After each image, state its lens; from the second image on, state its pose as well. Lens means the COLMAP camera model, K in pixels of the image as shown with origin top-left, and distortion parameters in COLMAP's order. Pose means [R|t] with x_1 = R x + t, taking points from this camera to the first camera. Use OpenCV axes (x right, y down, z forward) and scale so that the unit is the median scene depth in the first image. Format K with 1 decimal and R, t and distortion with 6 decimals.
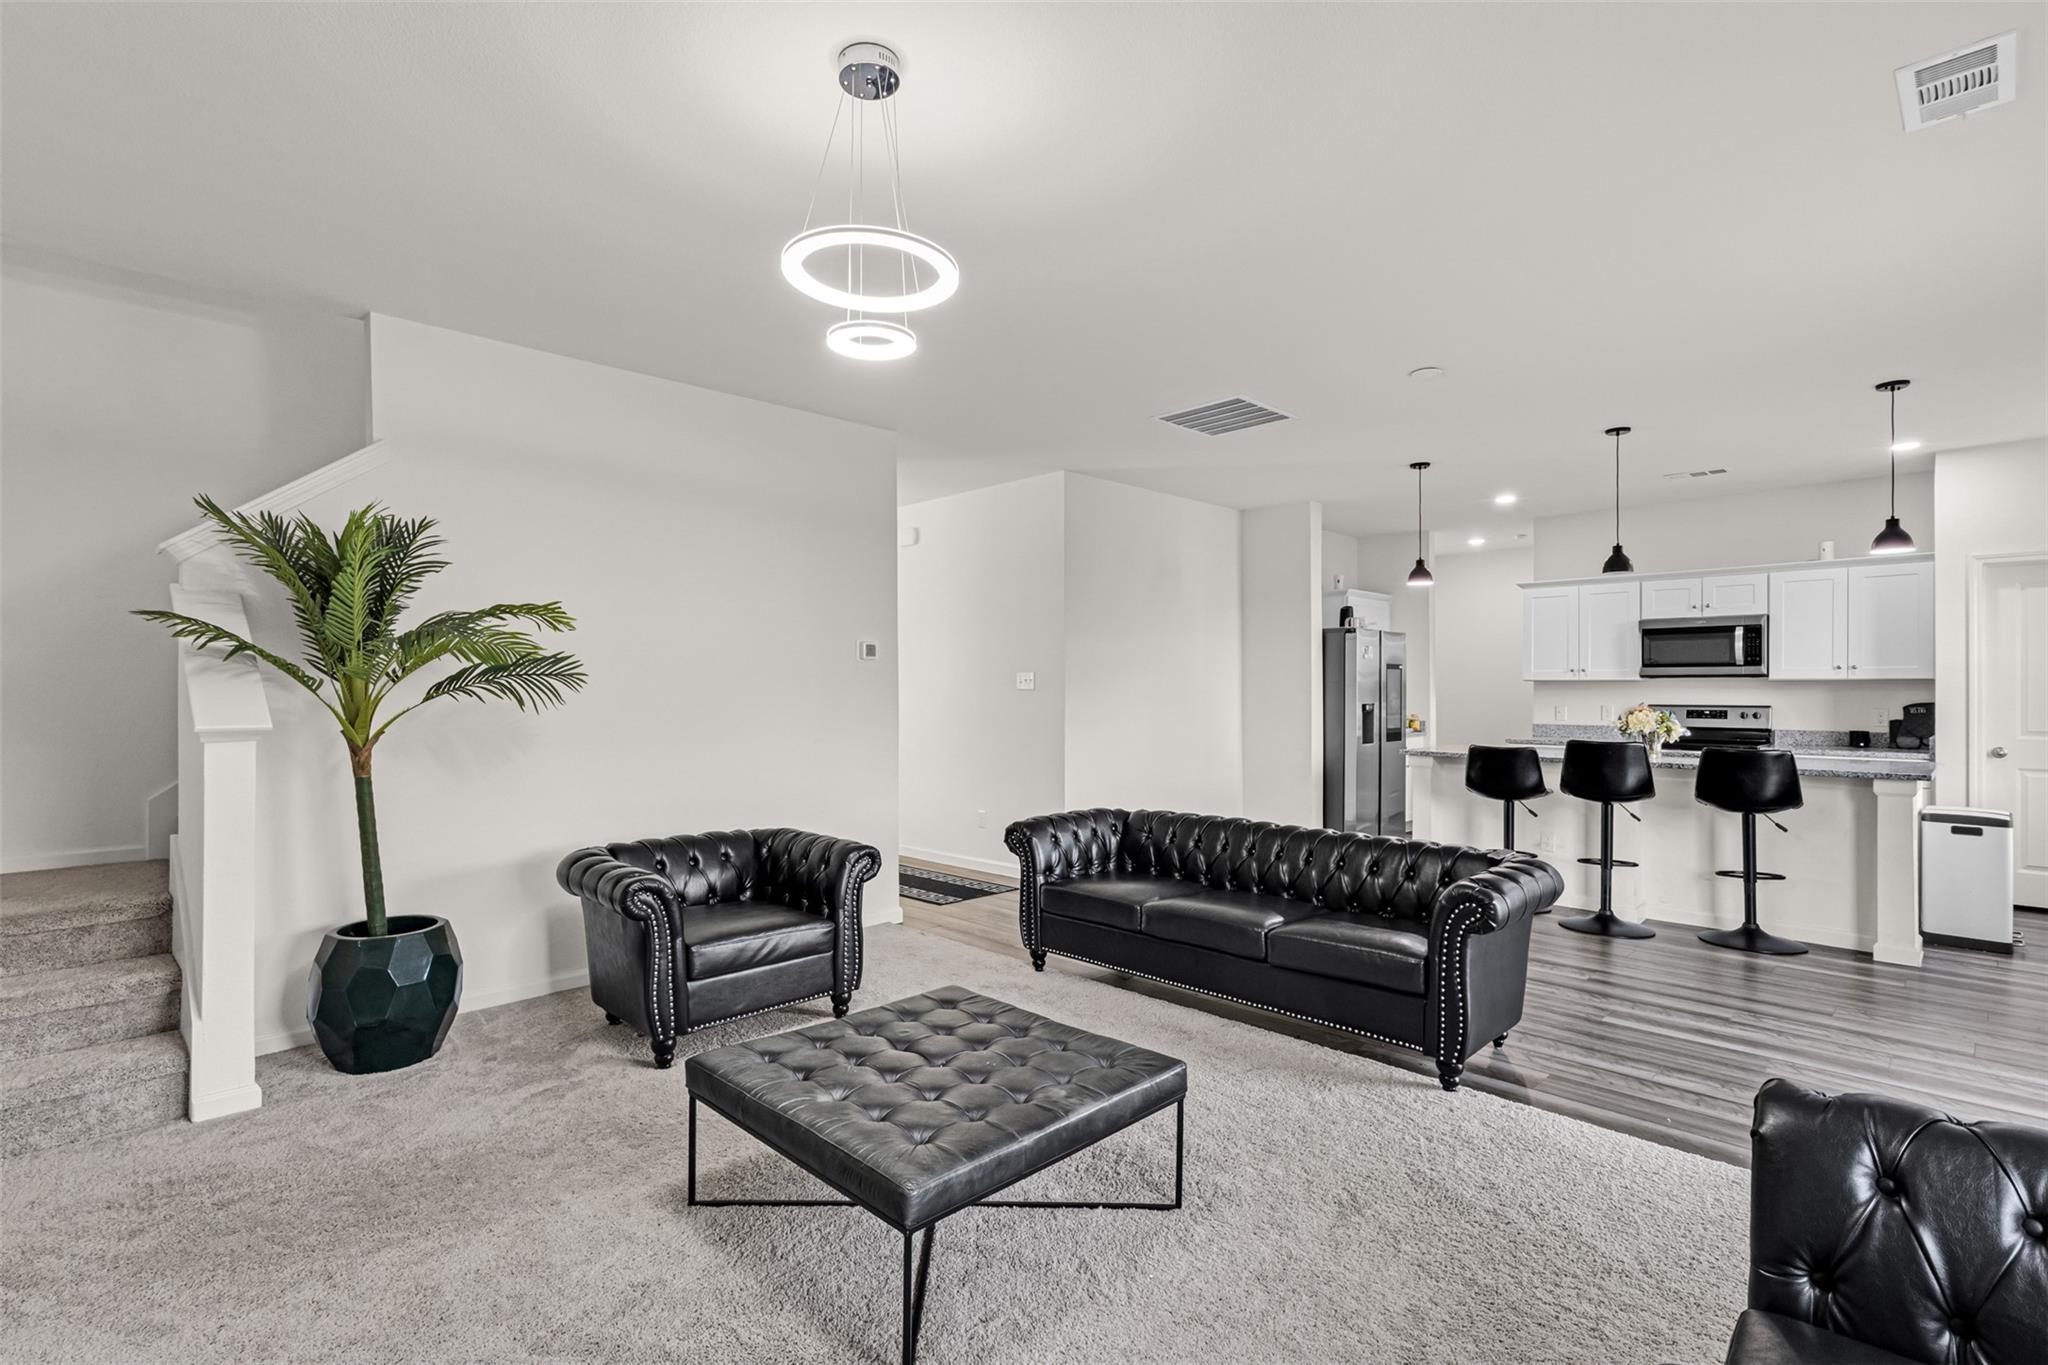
lens RADIAL K [[950.5, 0, 1024.0], [0, 950.5, 682.5], [0, 0, 1]] dist [0.000525, 0.000514]
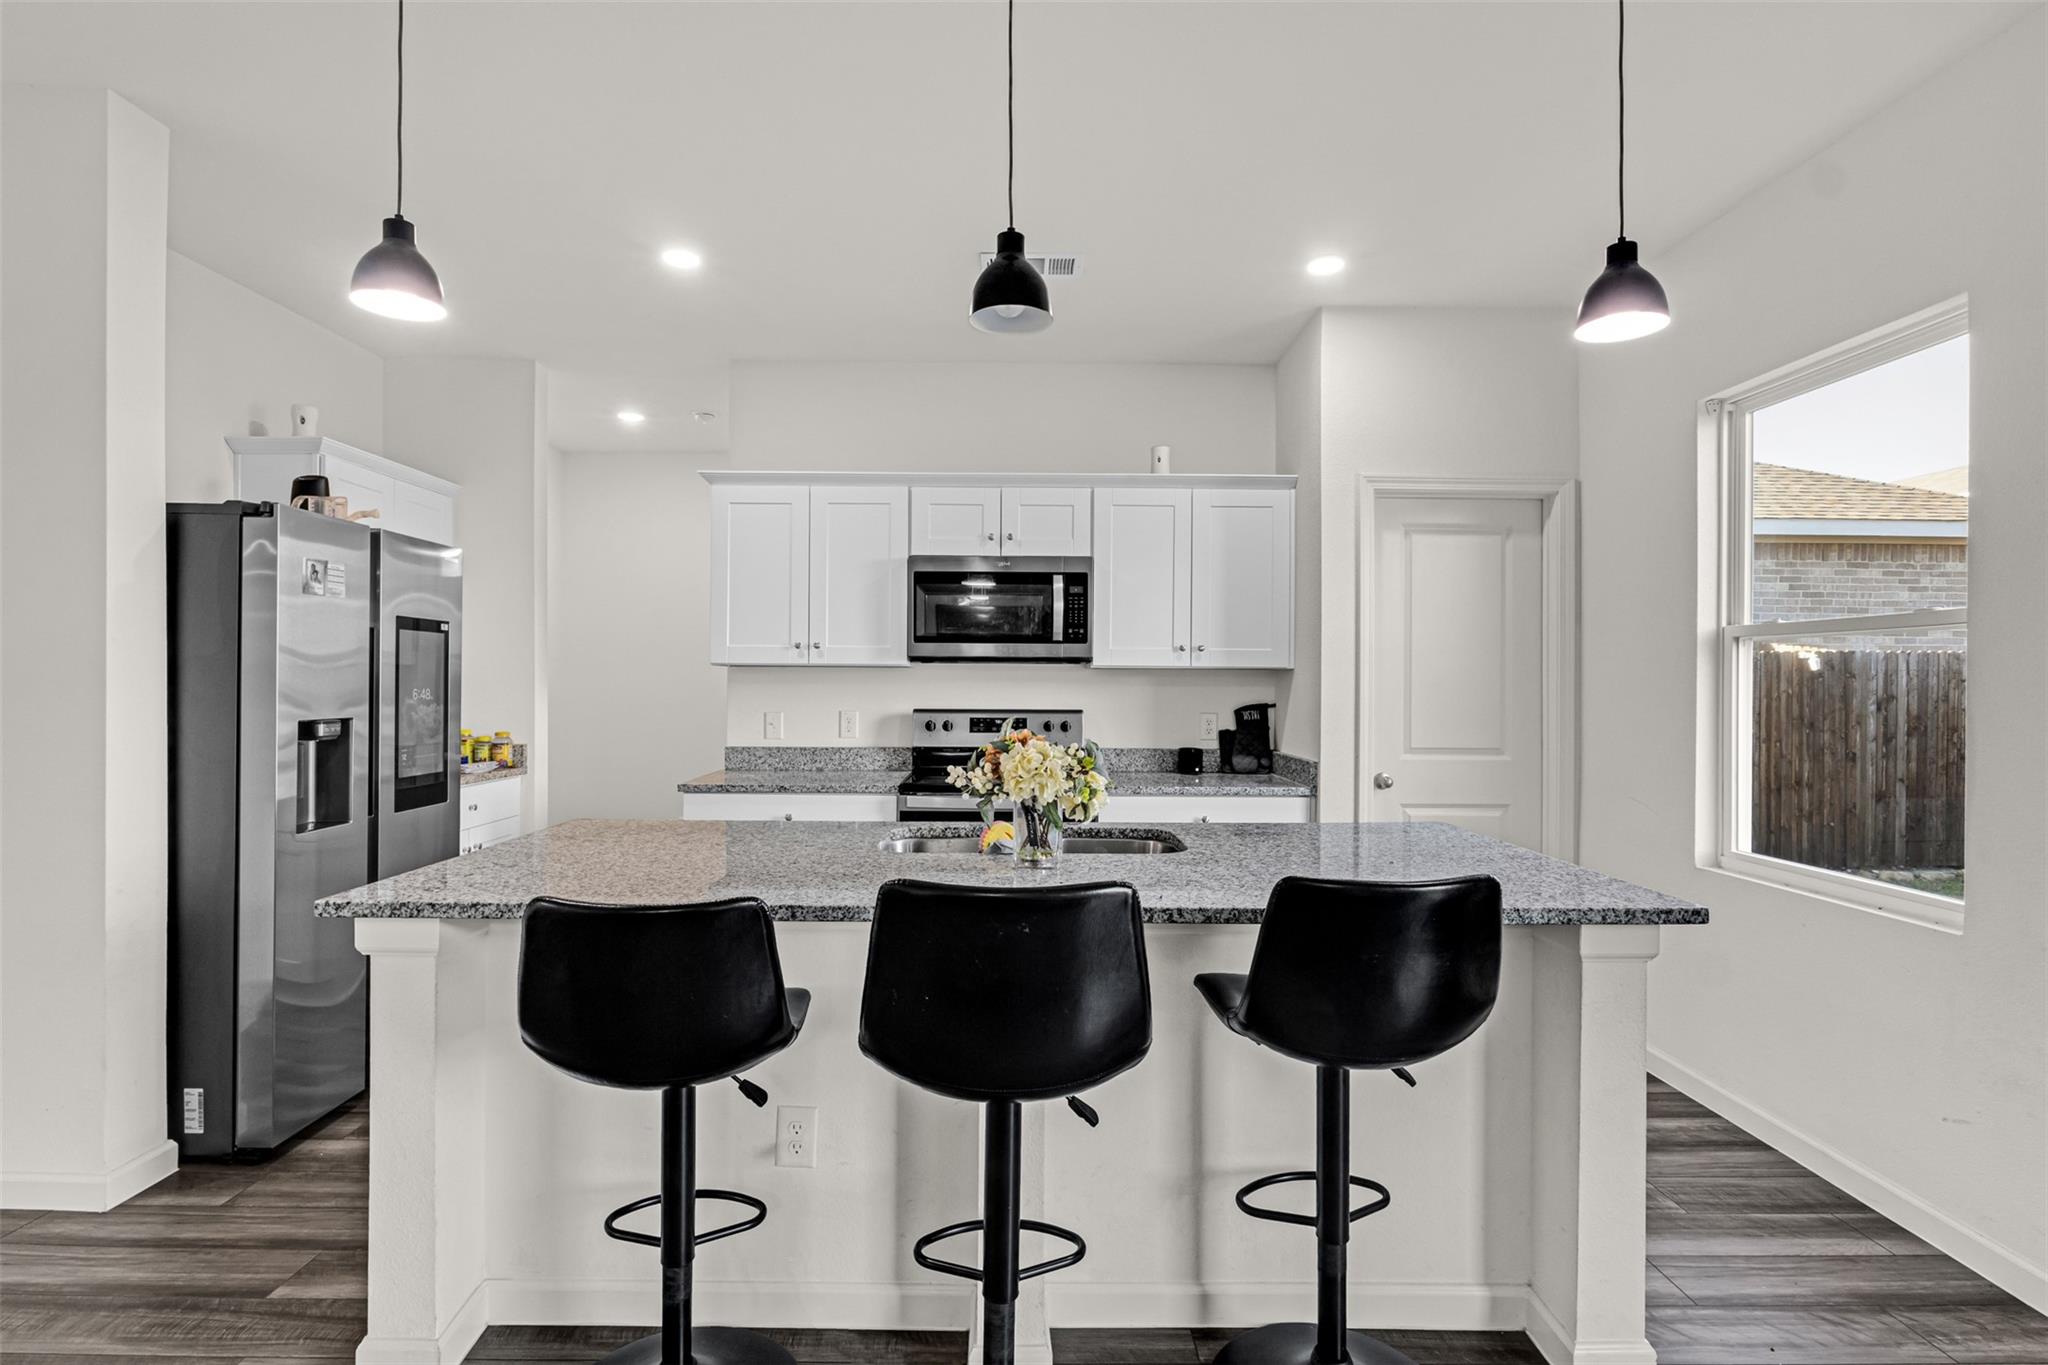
lens RADIAL K [[1036.9, 0, 1024.0], [0, 1036.9, 682.5], [0, 0, 1]] dist [-0.003452, -0.000297]
pose [[0.703045, 0.003880, 0.711135, 0.290607], [-0.009633, 0.999945, 0.004067, 0.004314], [-0.711080, -0.009710, 0.703044, 0.572916]]
